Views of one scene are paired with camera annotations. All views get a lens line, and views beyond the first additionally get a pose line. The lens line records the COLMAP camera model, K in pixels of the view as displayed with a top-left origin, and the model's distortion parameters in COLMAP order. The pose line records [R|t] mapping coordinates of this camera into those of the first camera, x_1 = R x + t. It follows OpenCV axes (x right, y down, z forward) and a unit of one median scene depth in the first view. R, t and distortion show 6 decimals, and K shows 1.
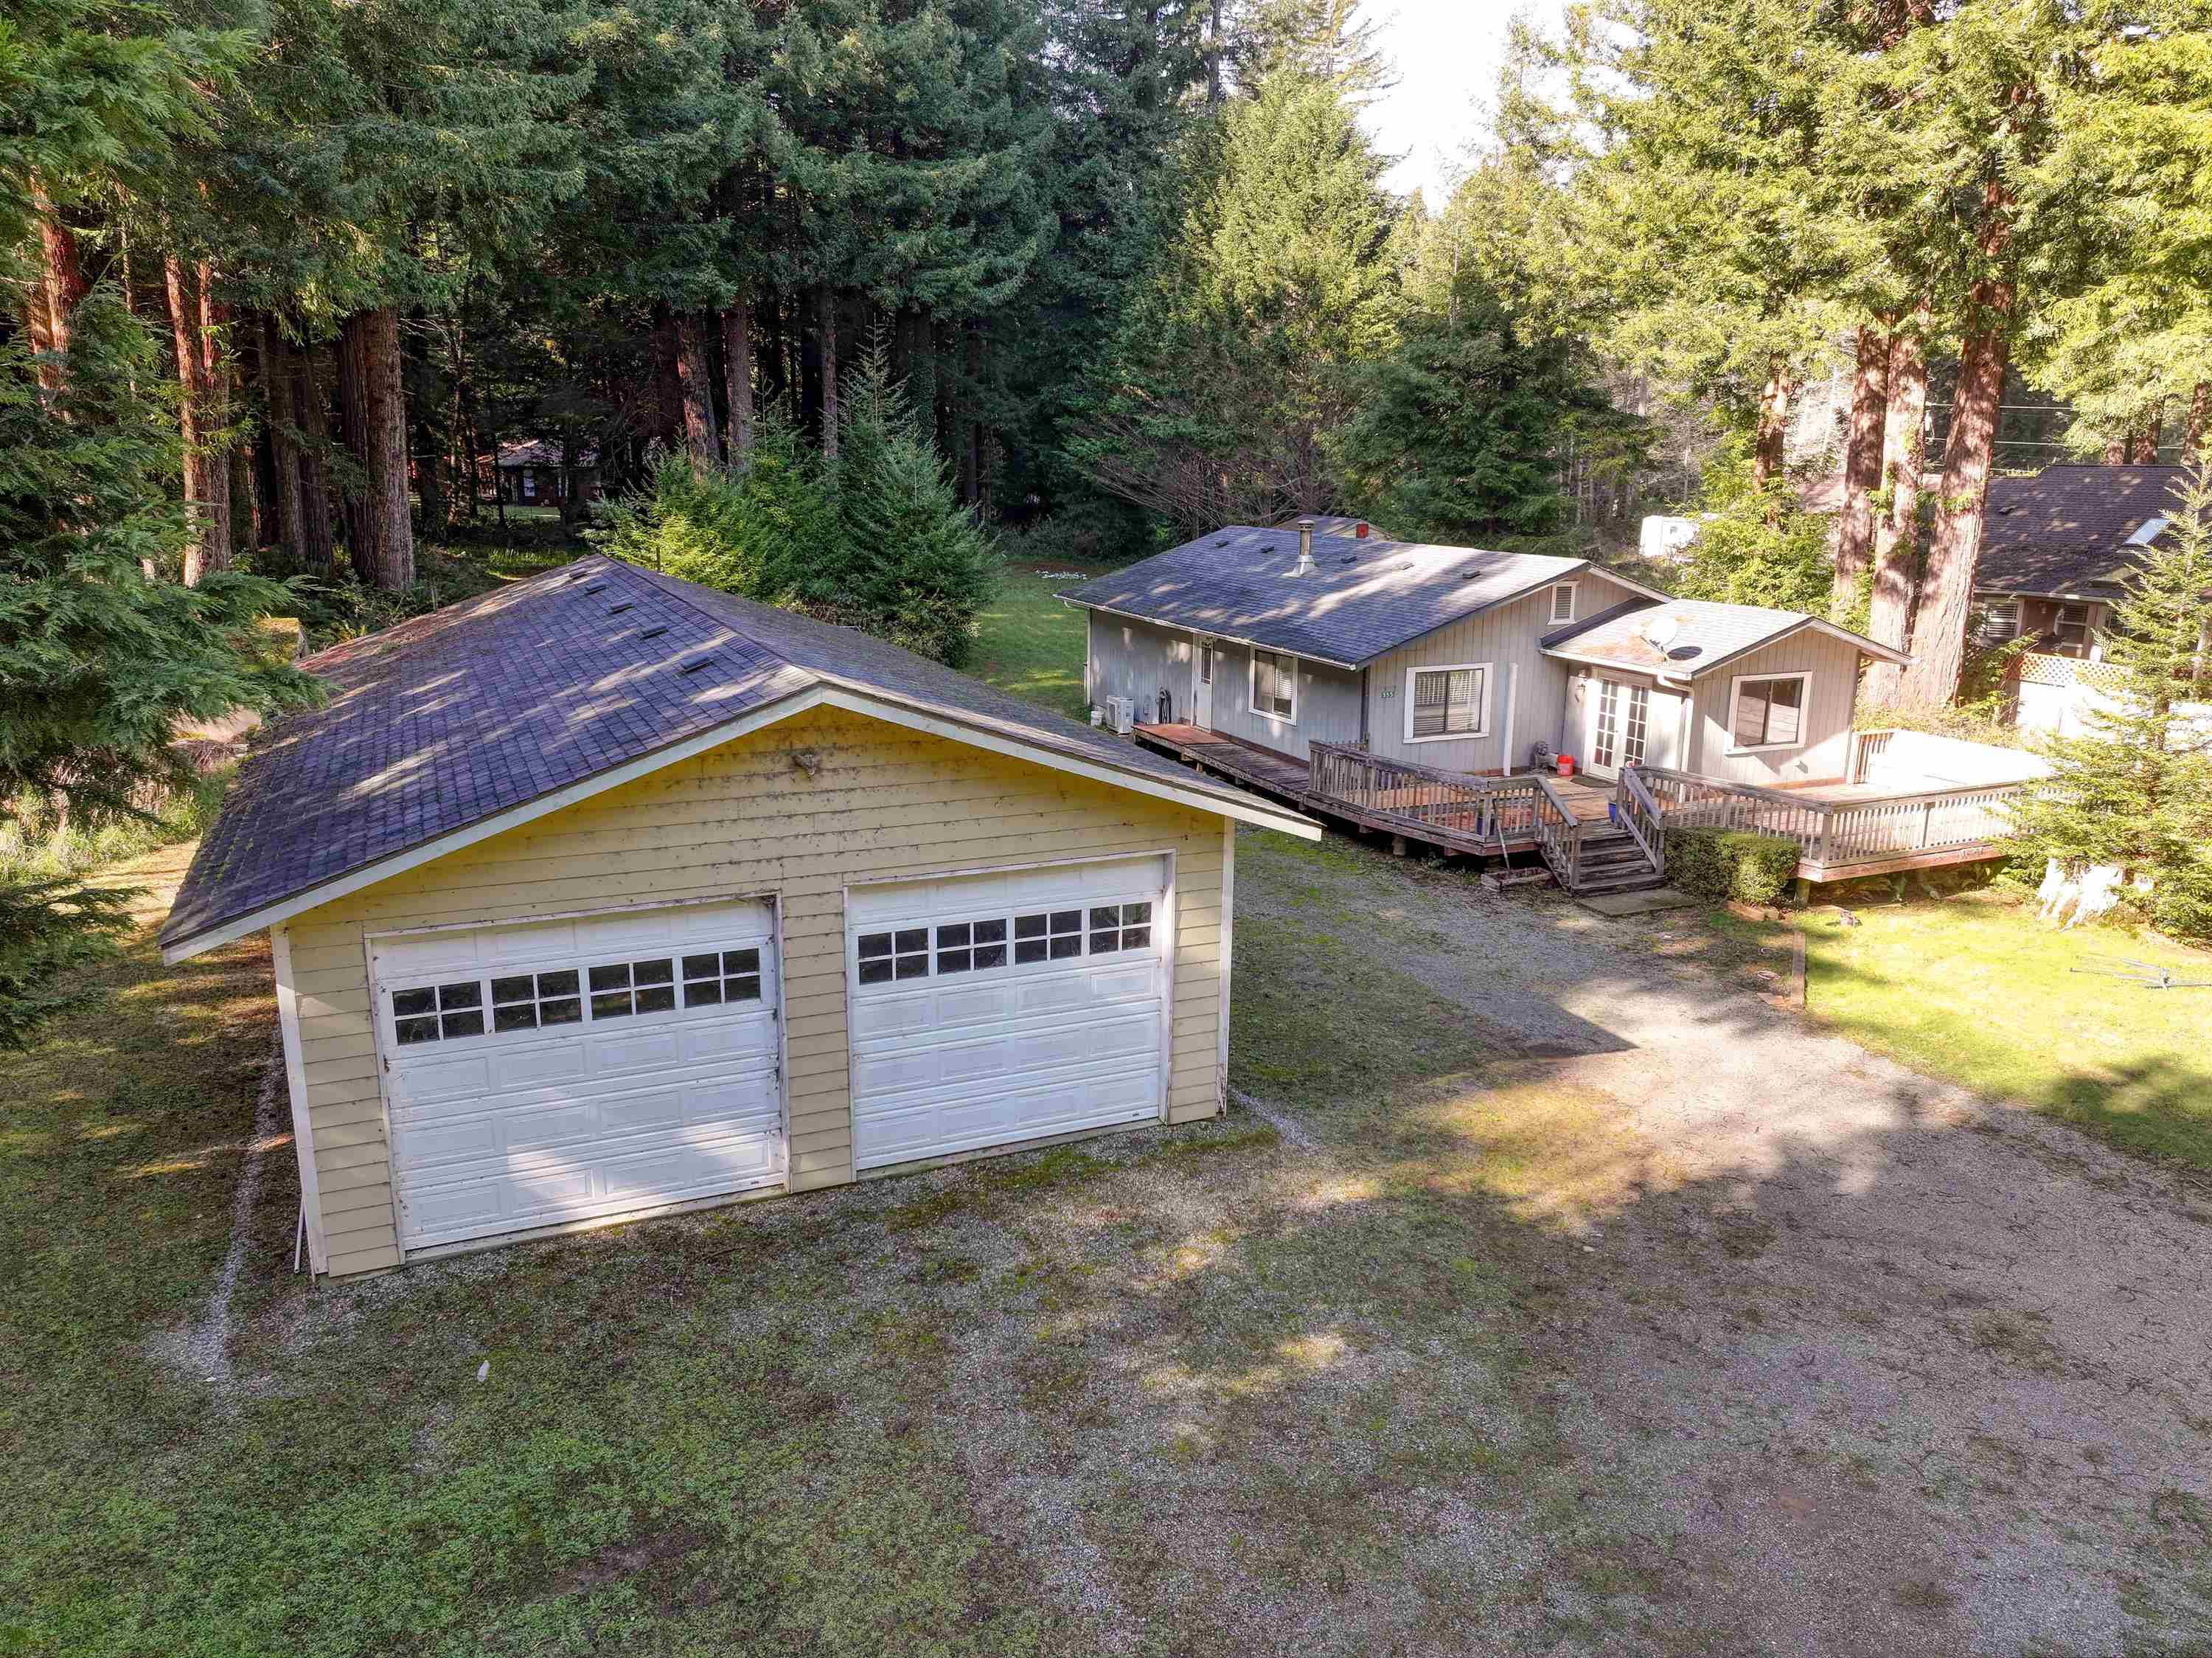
lens RADIAL K [[1563.6, 0, 1118.9], [0, 1563.6, 830.7], [0, 0, 1]] dist [0.005981, 0.008908]
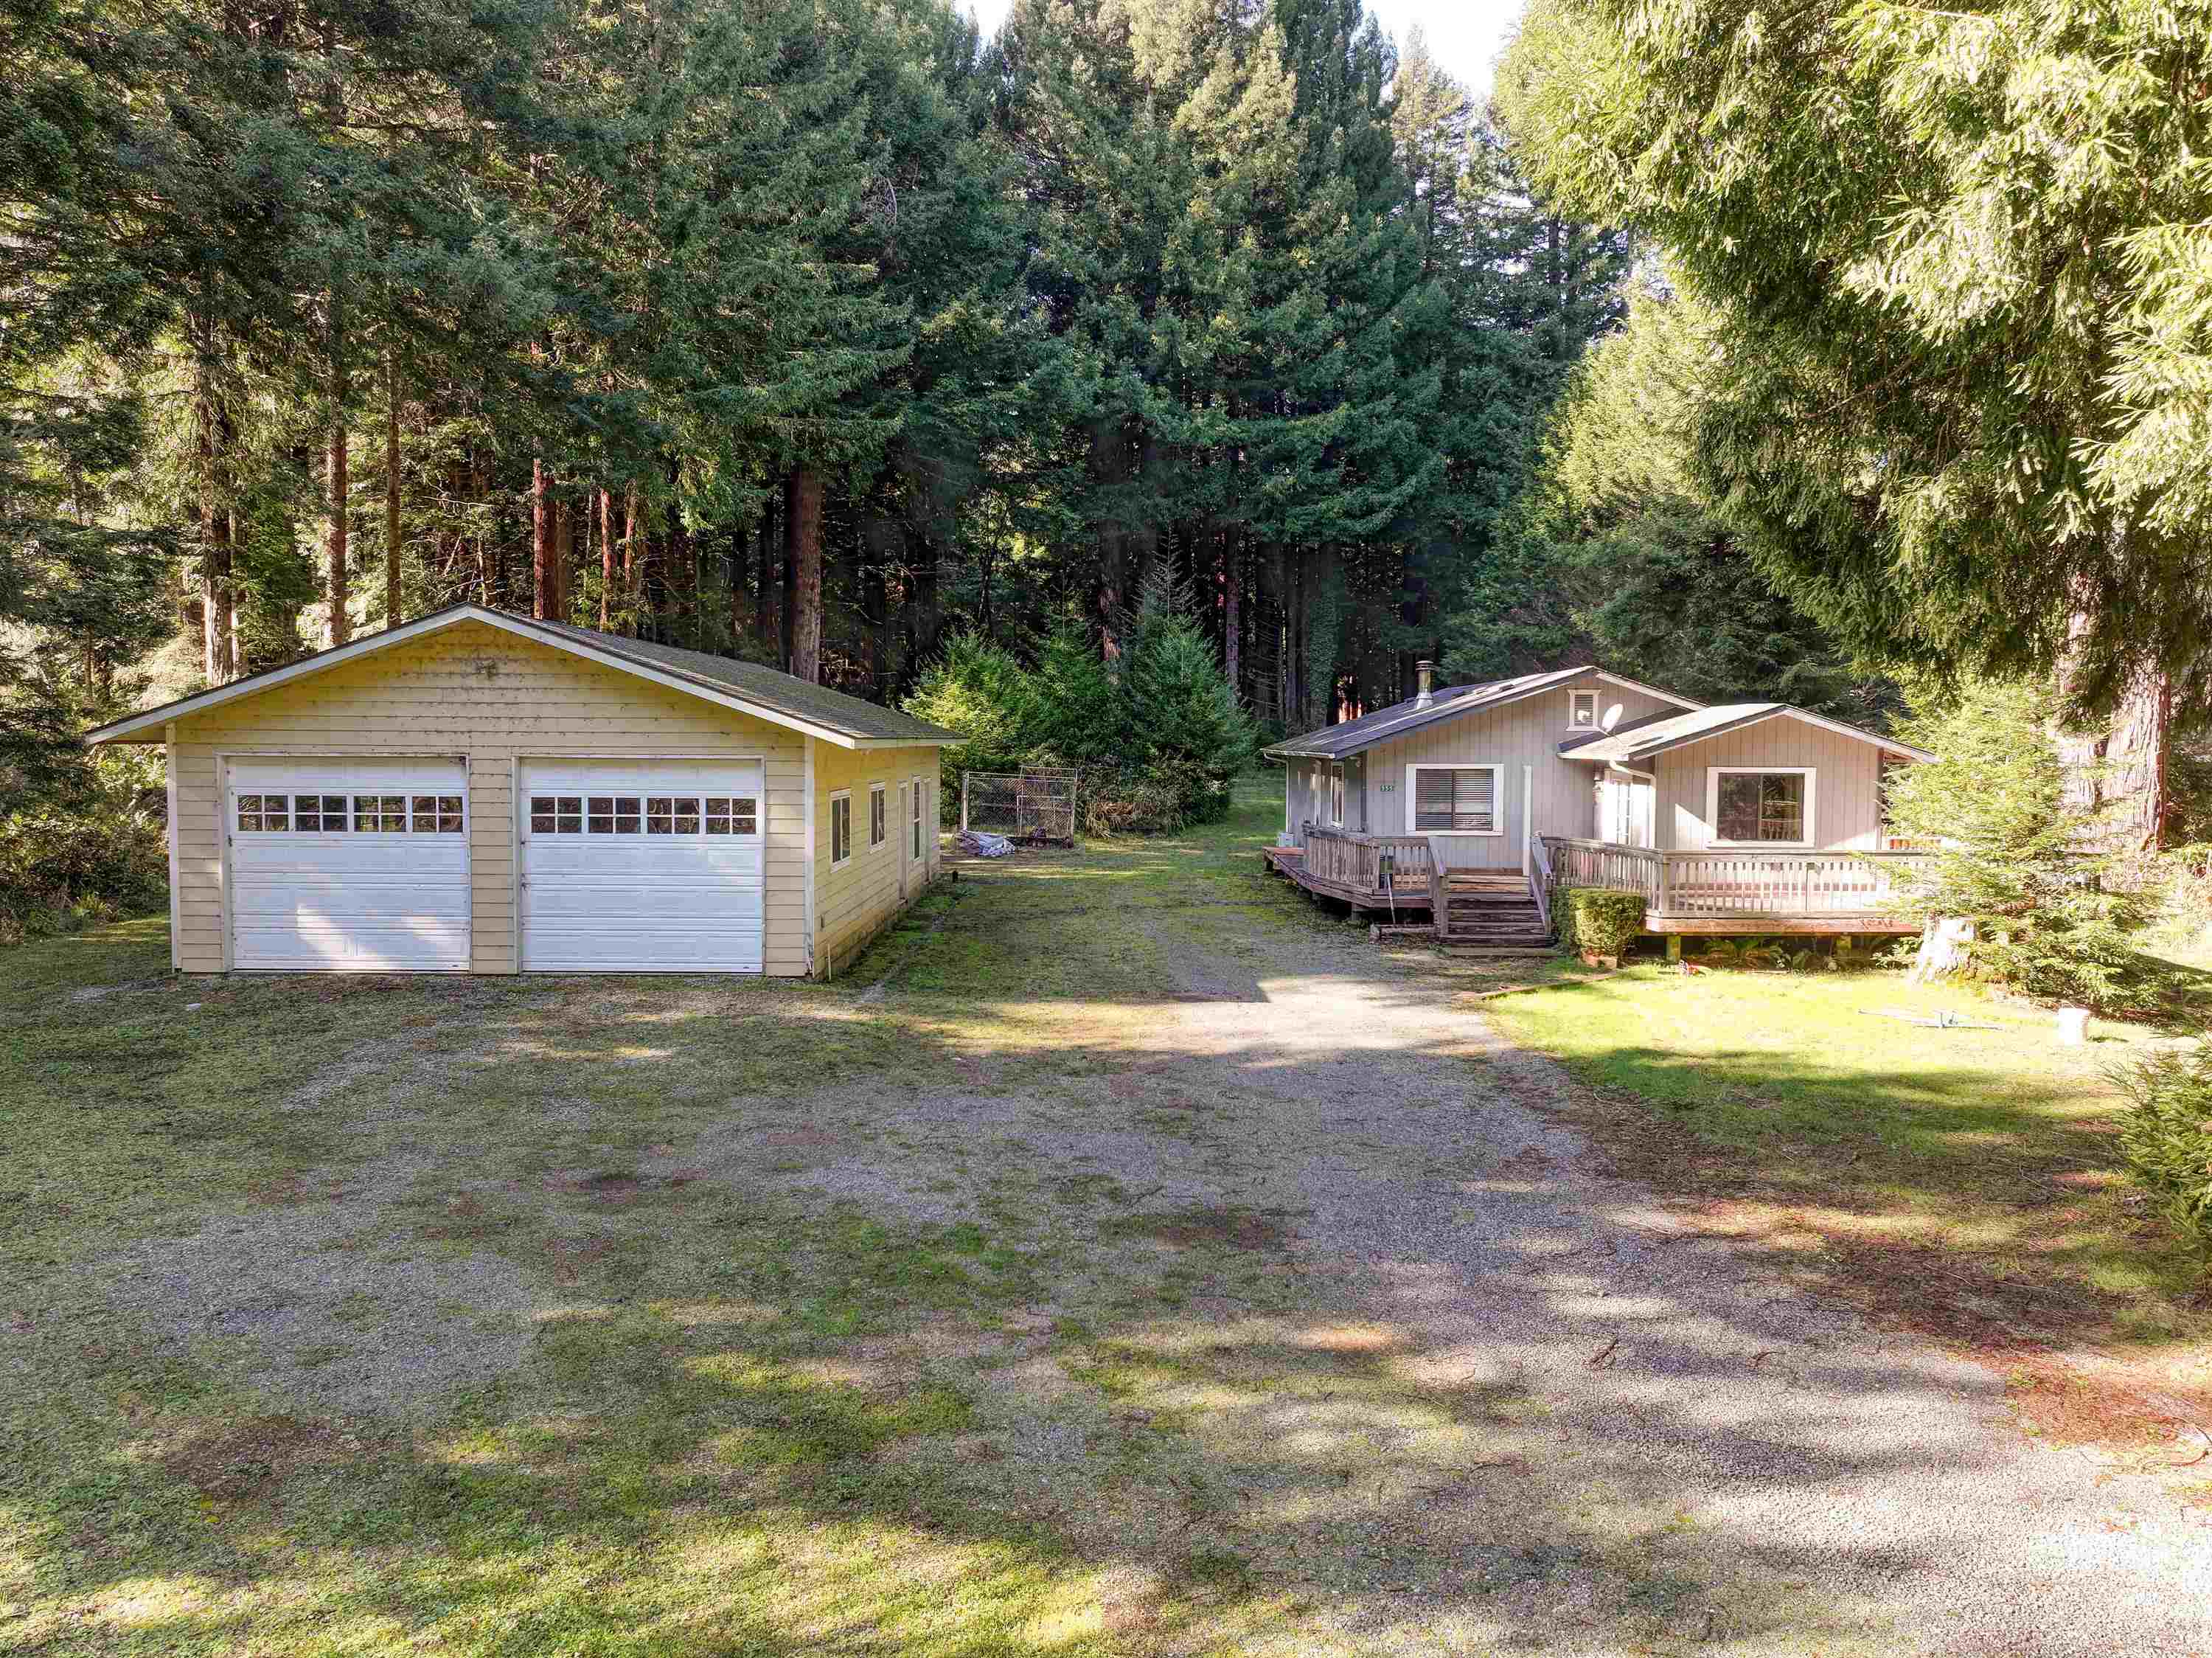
lens RADIAL K [[1563.6, 0, 1101.6], [0, 1563.6, 835.8], [0, 0, 1]] dist [0.005981, 0.008908]
pose [[0.910901, 0.021479, -0.412066, 0.421600], [-0.095693, 0.982414, -0.160328, 0.131497], [0.401376, 0.185475, 0.896937, -0.036720]]
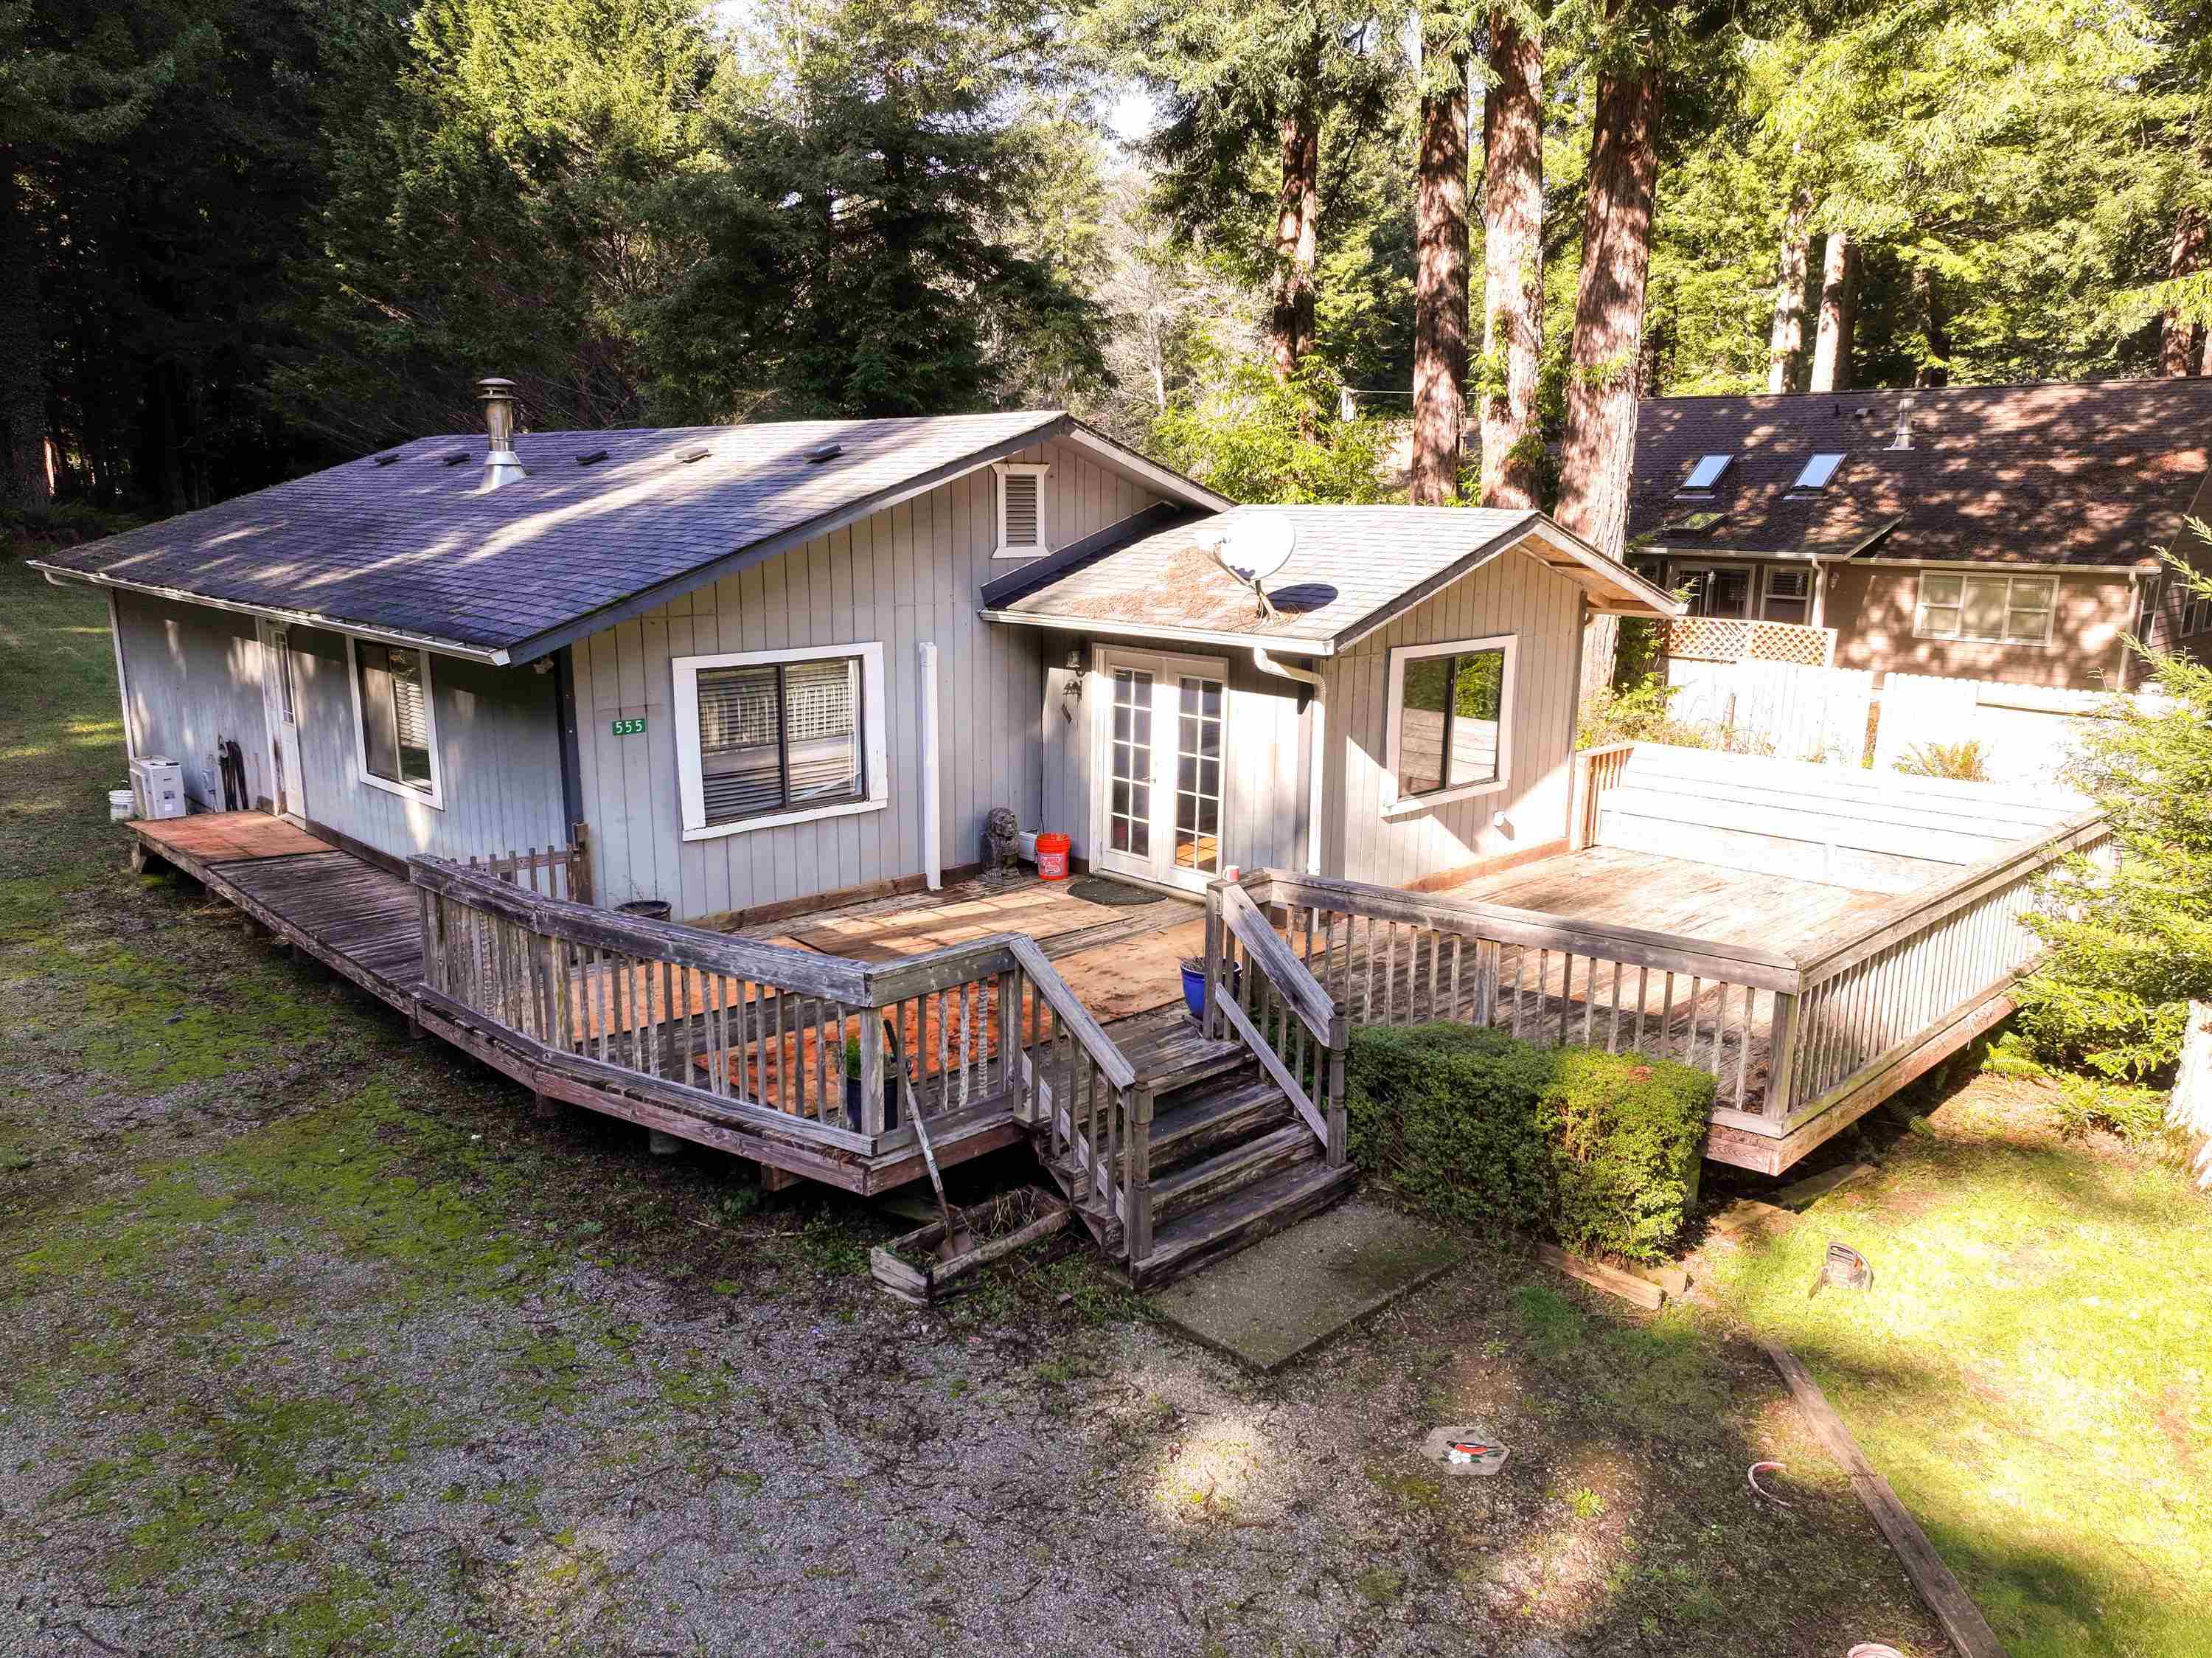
lens RADIAL K [[1563.6, 0, 1116.4], [0, 1563.6, 822.6], [0, 0, 1]] dist [0.005981, 0.008908]
pose [[0.938131, -0.072960, 0.338506, 0.146238], [0.081461, 0.996616, -0.010956, -0.045828], [-0.336562, 0.037853, 0.940900, 0.556462]]
